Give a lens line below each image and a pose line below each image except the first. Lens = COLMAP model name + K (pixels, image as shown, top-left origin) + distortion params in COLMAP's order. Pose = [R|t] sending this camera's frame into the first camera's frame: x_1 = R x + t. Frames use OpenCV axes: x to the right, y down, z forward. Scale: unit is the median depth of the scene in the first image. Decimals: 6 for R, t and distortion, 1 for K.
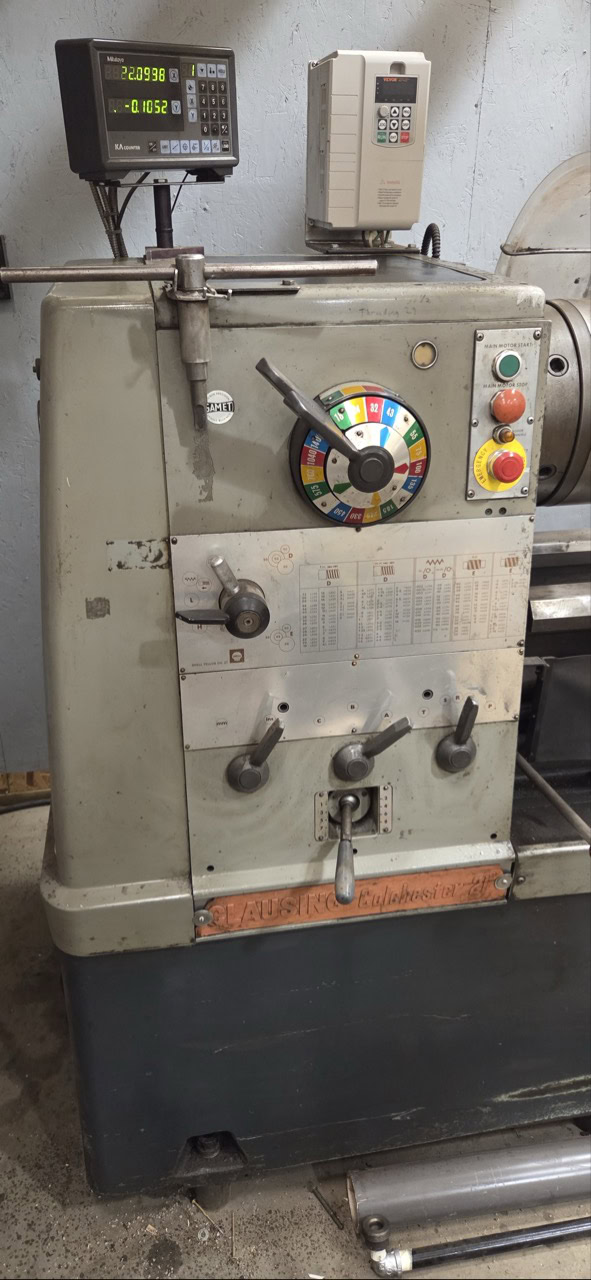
lens RADIAL K [[842.4, 0, 295.7], [0, 842.4, 622.8], [0, 0, 1]] dist [0.077511, -0.065298]
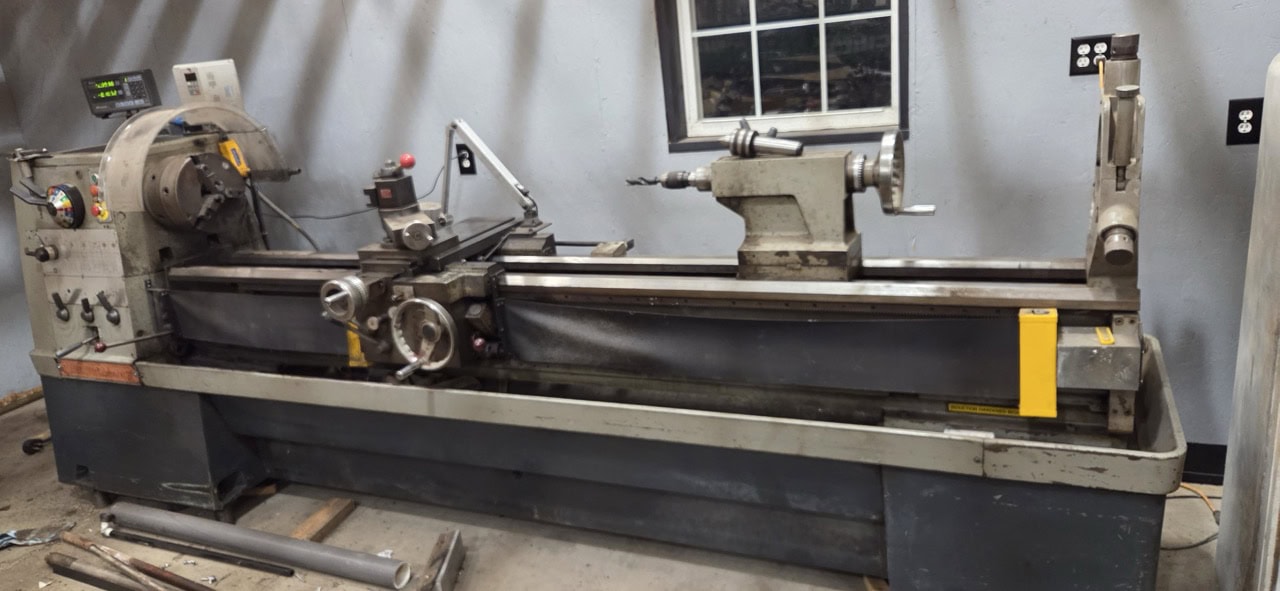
lens RADIAL K [[842.4, 0, 640.0], [0, 842.4, 295.5], [0, 0, 1]] dist [0.077511, -0.065298]
pose [[0.828712, 0.078244, -0.554179, 3.408097], [-0.153696, 0.983927, -0.090917, 0.086435], [0.538157, 0.160519, 0.827418, -0.410572]]
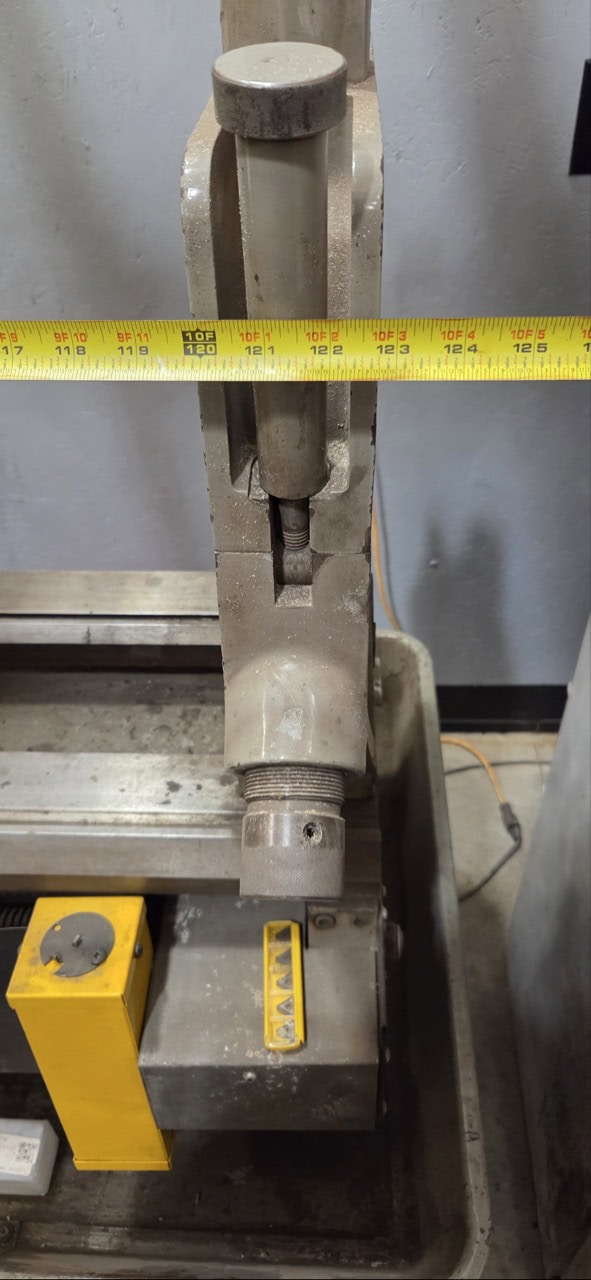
lens RADIAL K [[842.4, 0, 295.7], [0, 842.4, 622.8], [0, 0, 1]] dist [0.077511, -0.065298]
pose [[0.979723, 0.111522, -0.166452, 3.299268], [-0.064535, 0.962146, 0.264785, -0.533367], [0.189680, -0.248674, 0.949833, 1.177780]]
